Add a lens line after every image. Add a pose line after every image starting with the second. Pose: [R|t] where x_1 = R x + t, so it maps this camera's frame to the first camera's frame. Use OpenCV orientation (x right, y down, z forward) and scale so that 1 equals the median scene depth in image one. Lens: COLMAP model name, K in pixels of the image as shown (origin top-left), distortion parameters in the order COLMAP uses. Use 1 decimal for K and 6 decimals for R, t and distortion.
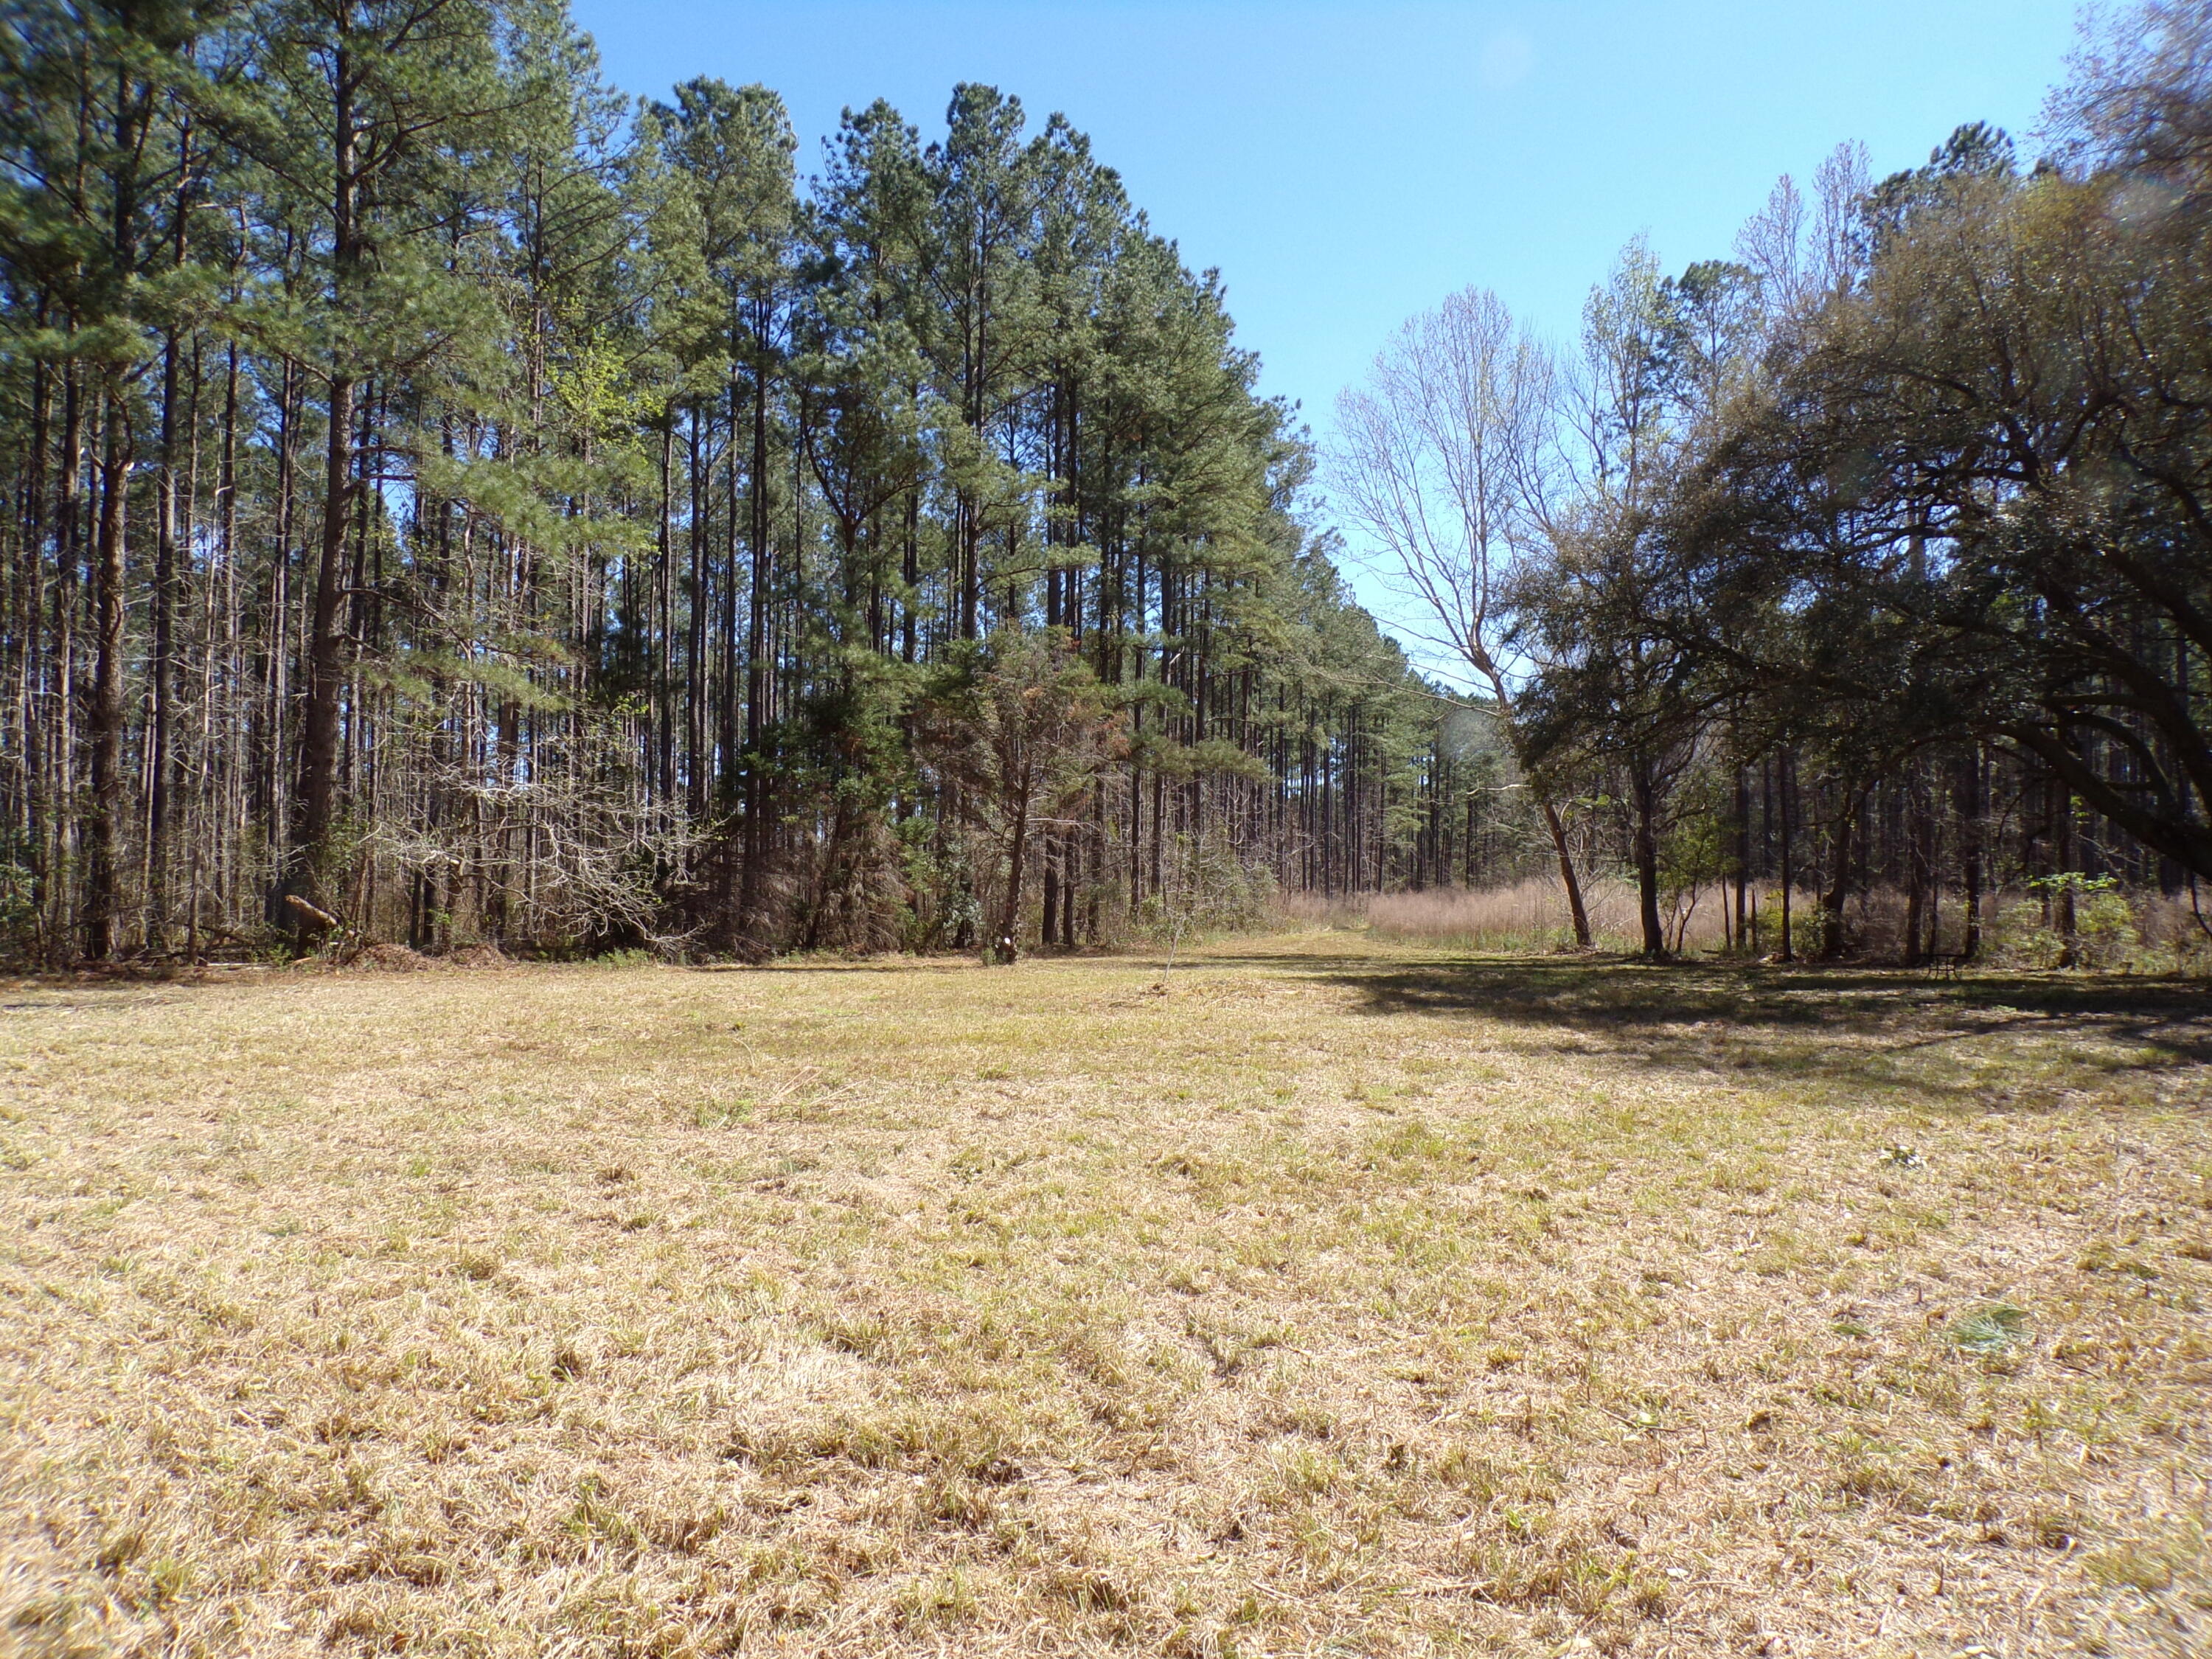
lens RADIAL K [[1516.3, 0, 1111.3], [0, 1516.3, 844.6], [0, 0, 1]] dist [-0.068417, 0.001045]
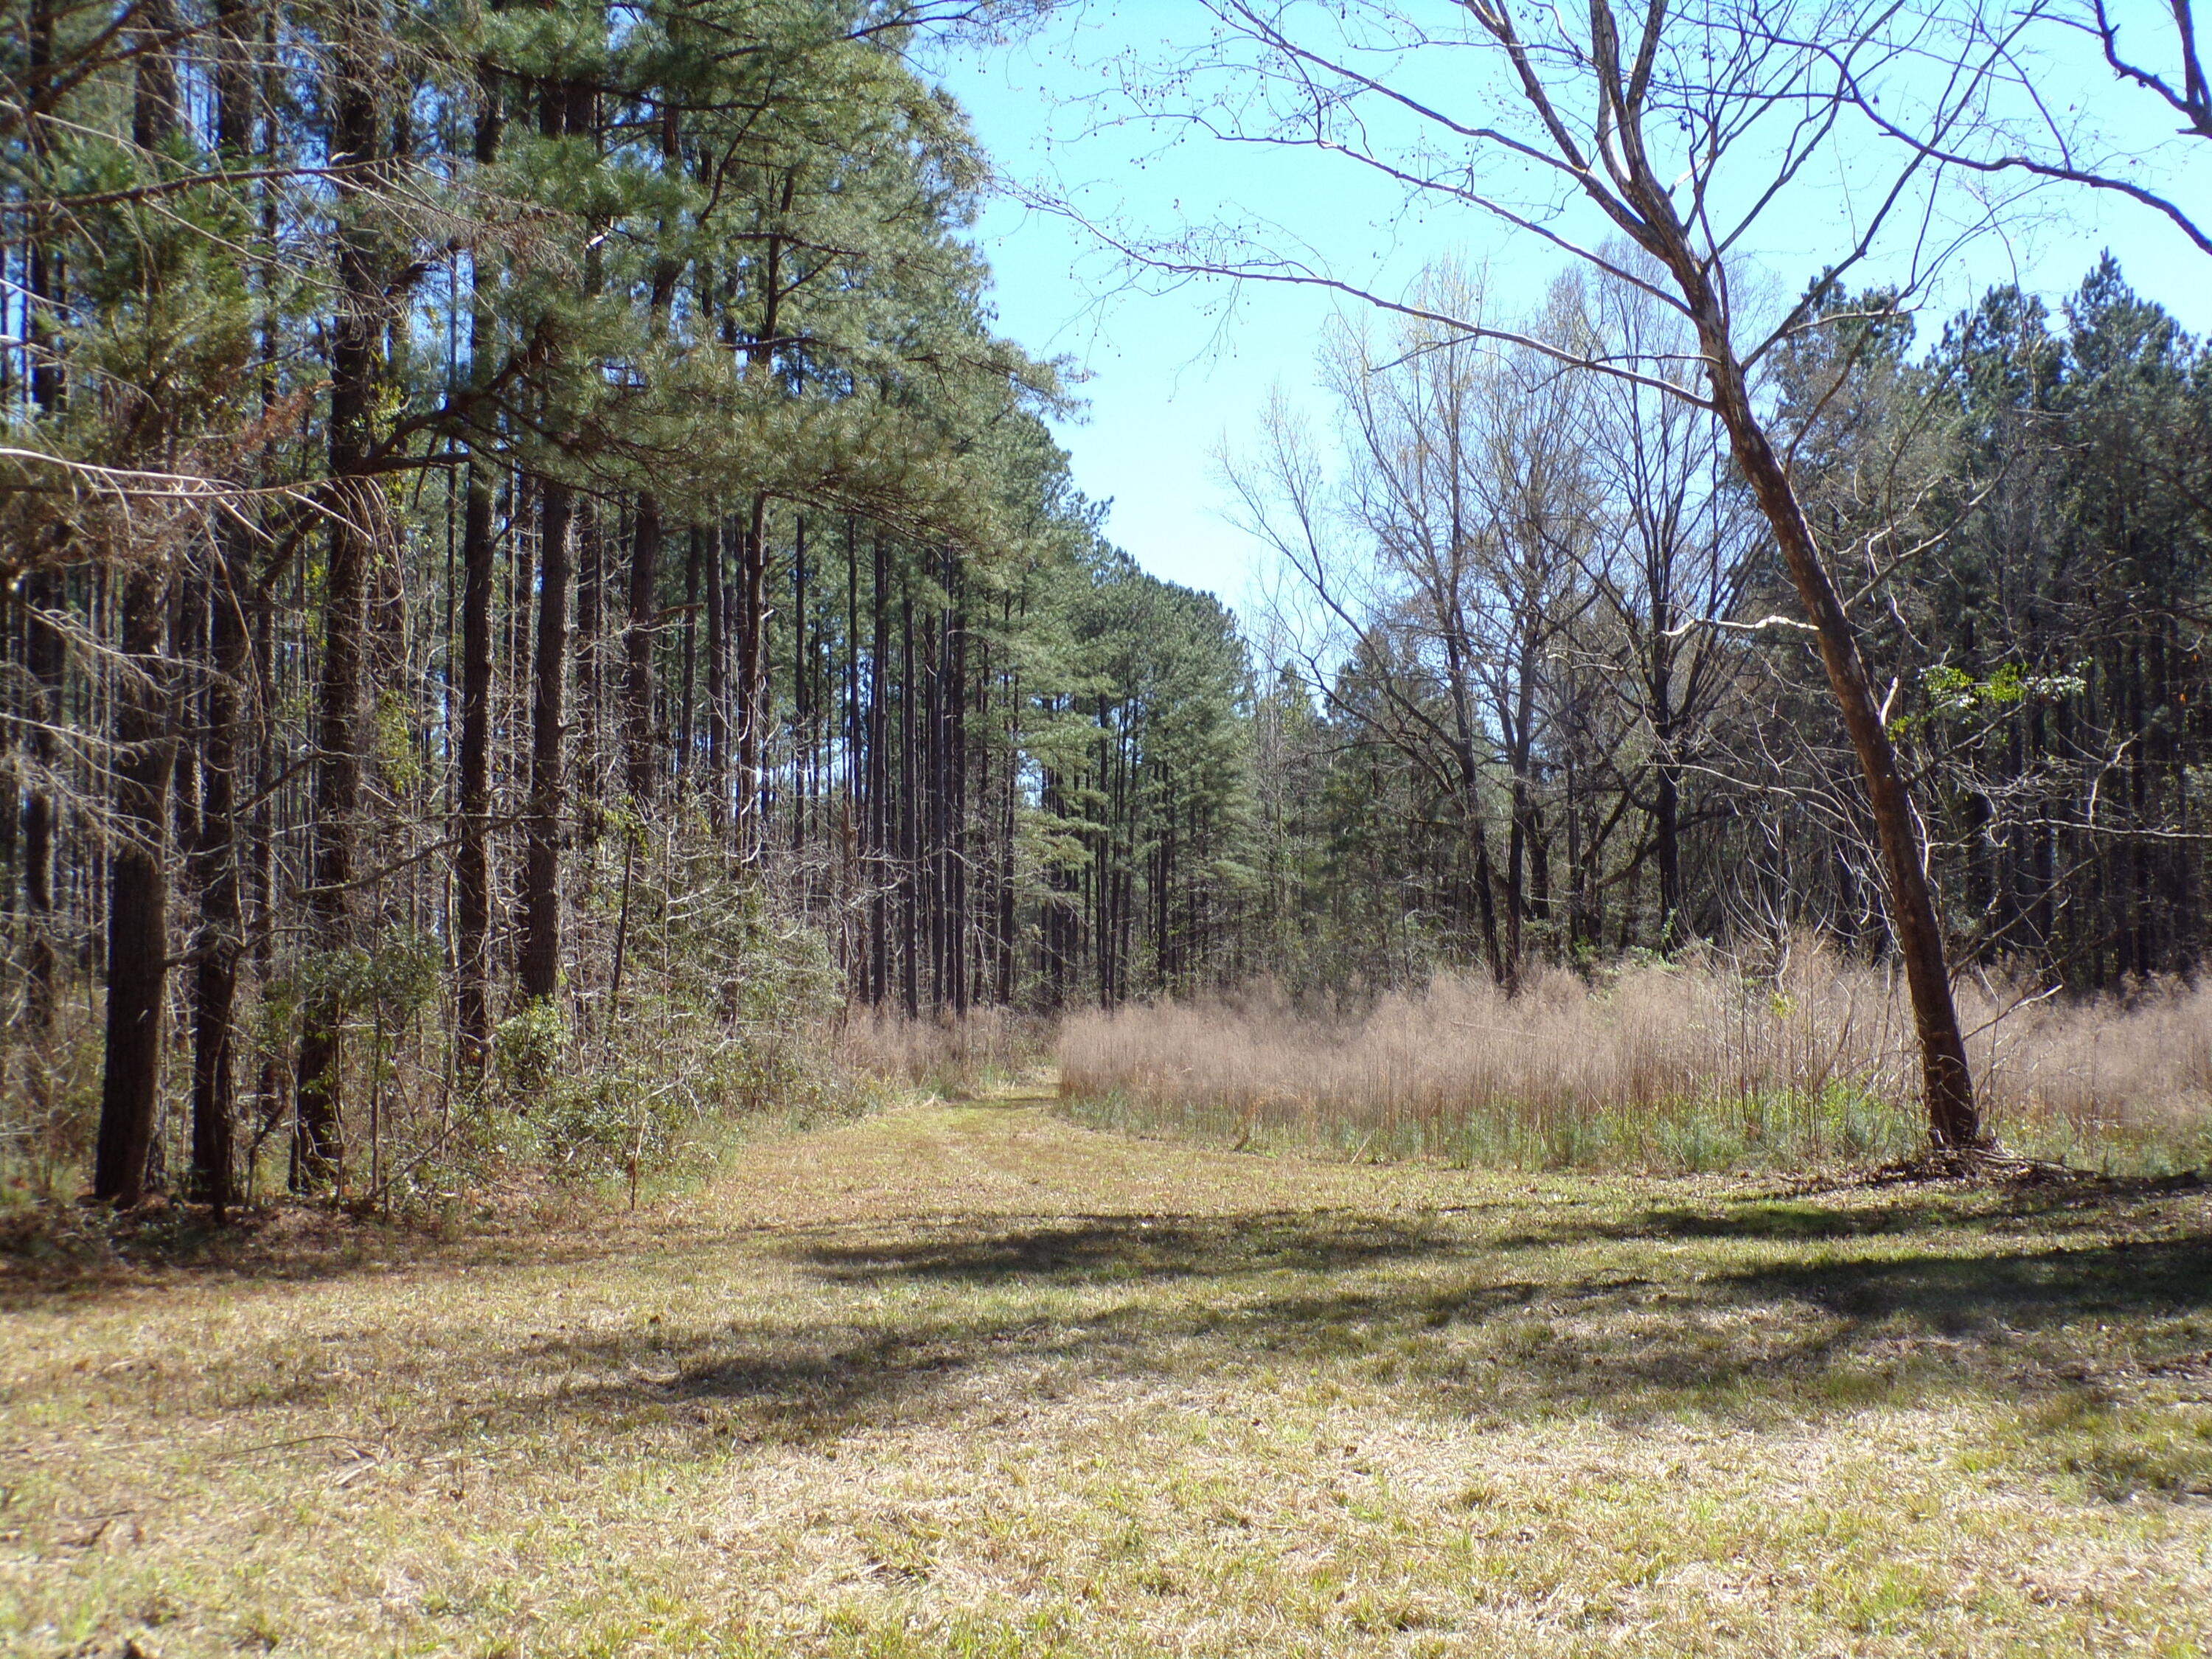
lens RADIAL K [[2930.2, 0, 1106.0], [0, 2930.2, 829.5], [0, 0, 1]] dist [-0.072649, 0.147018]
pose [[0.967496, 0.003849, 0.252859, -0.007537], [0.004621, 0.999448, -0.032897, 0.020879], [-0.252846, 0.032996, 0.966944, 0.475050]]
